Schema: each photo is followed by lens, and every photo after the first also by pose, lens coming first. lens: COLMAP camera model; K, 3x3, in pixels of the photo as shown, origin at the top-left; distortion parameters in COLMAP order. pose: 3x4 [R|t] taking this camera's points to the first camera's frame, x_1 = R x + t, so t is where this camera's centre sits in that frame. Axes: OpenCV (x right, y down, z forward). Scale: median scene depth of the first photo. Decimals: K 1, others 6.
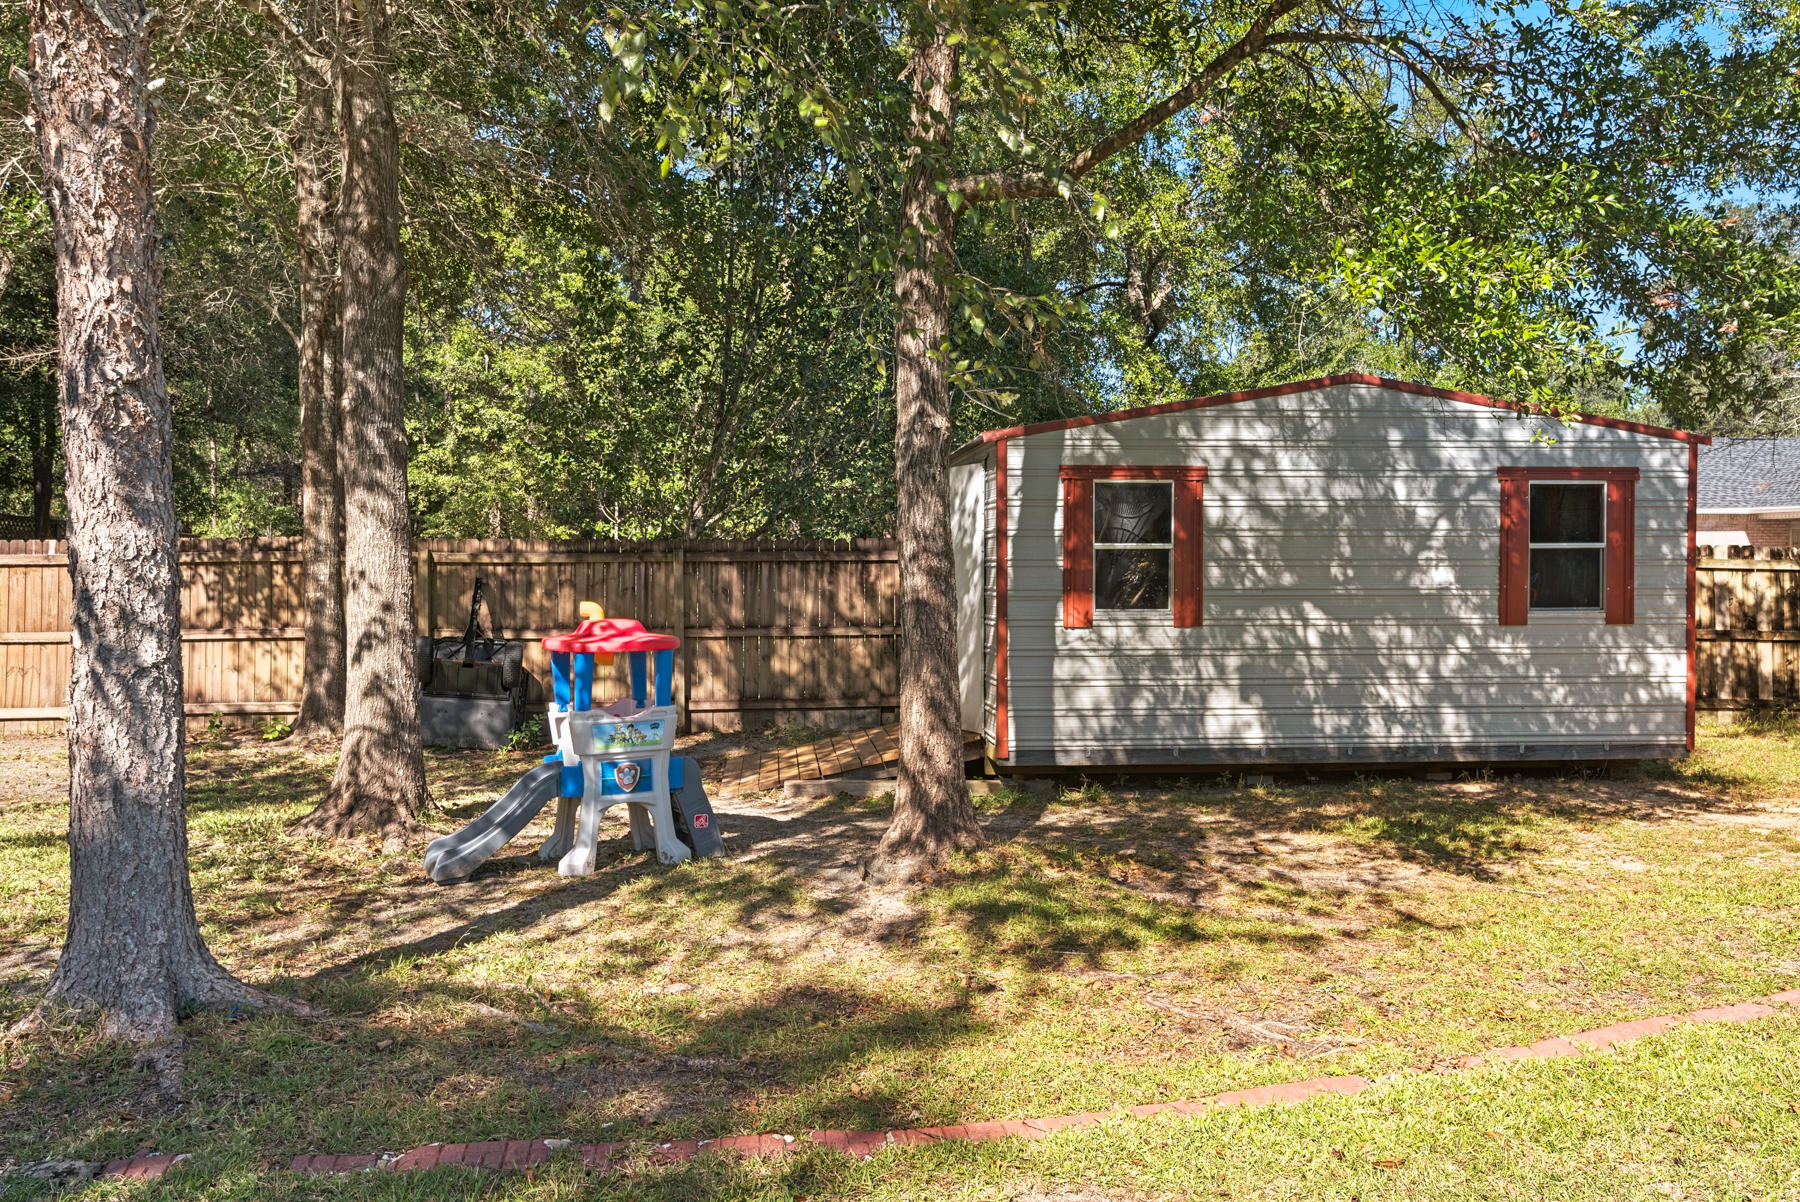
lens RADIAL K [[1550.9, 0, 897.2], [0, 1550.9, 602.5], [0, 0, 1]] dist [0.077240, 0.001446]
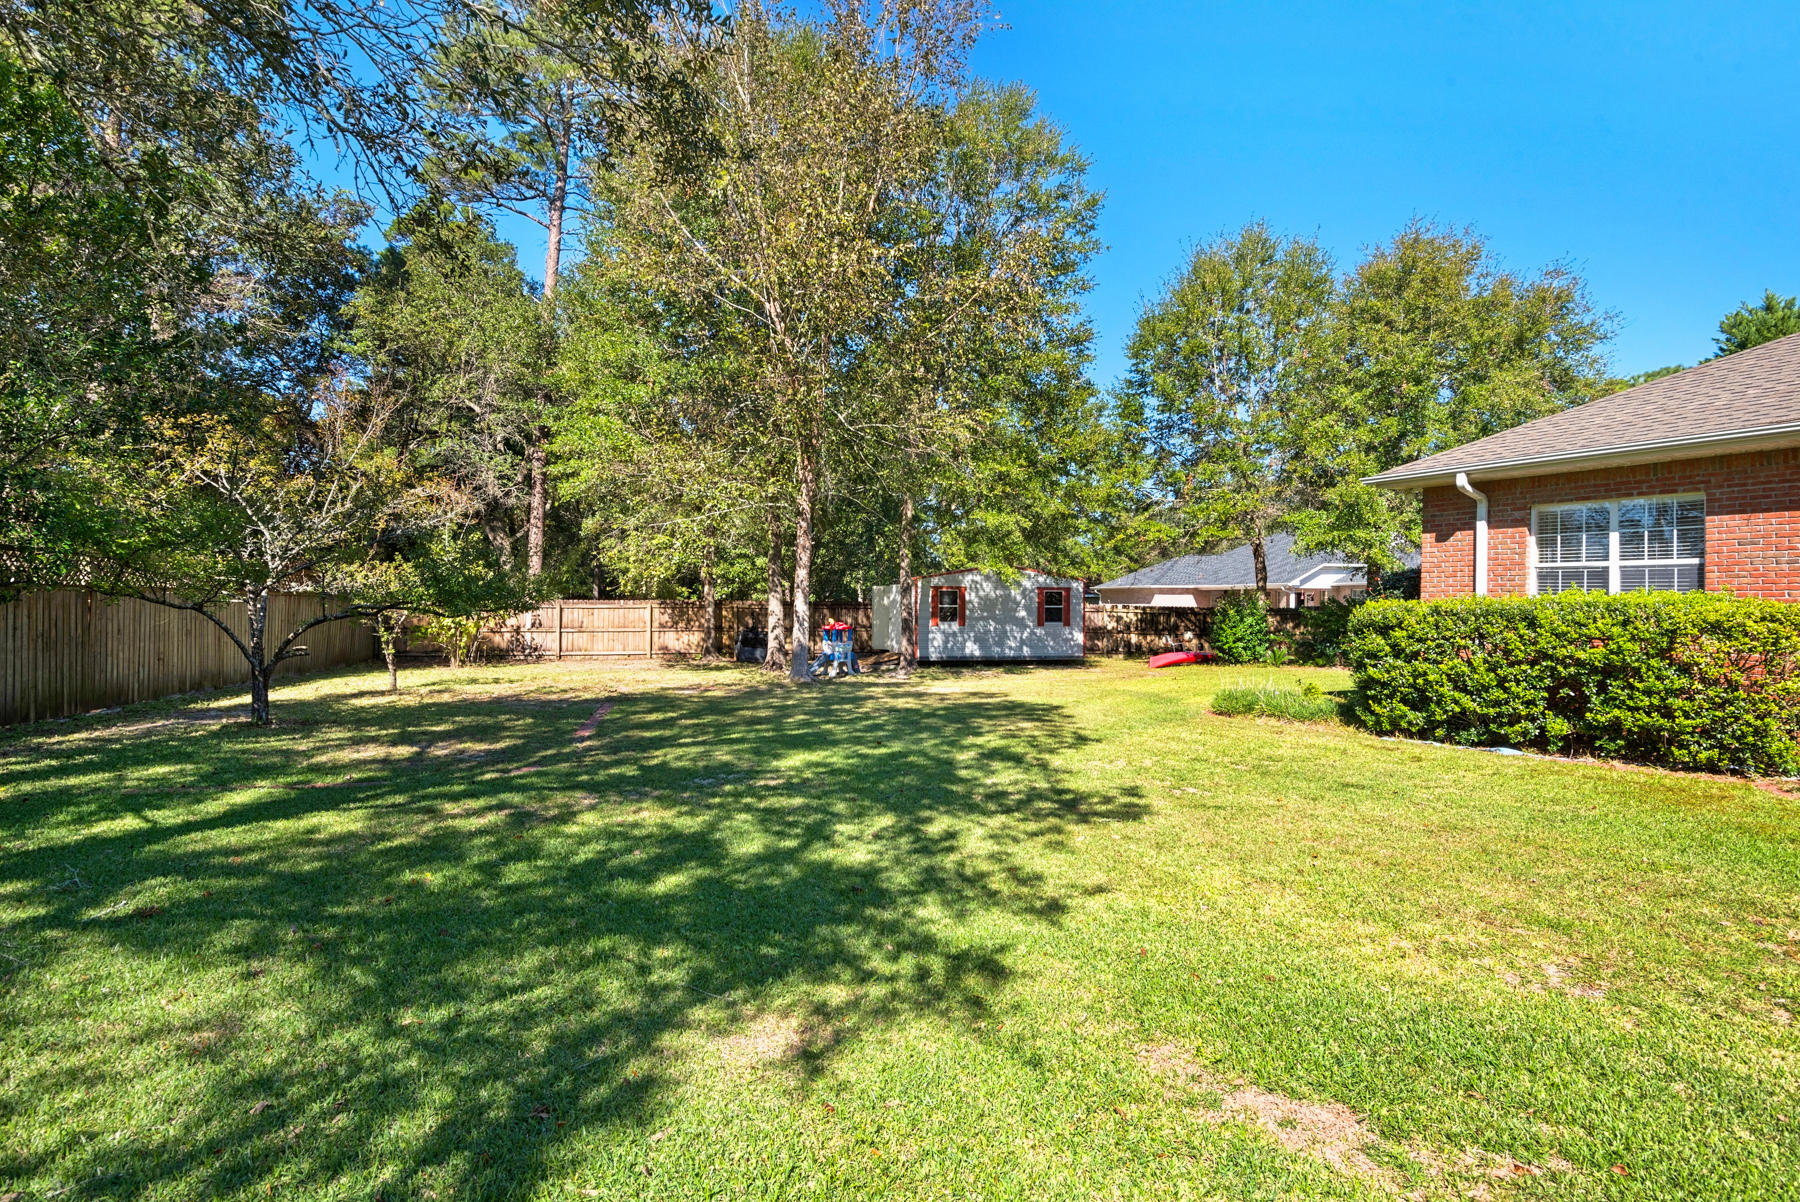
lens RADIAL K [[970.9, 0, 902.1], [0, 970.9, 595.1], [0, 0, 1]] dist [0.002030, 0.000168]
pose [[0.992841, 0.007514, 0.119211, -0.264208], [-0.003918, 0.999531, -0.030373, 0.012870], [-0.119383, 0.029688, 0.992404, -1.473560]]
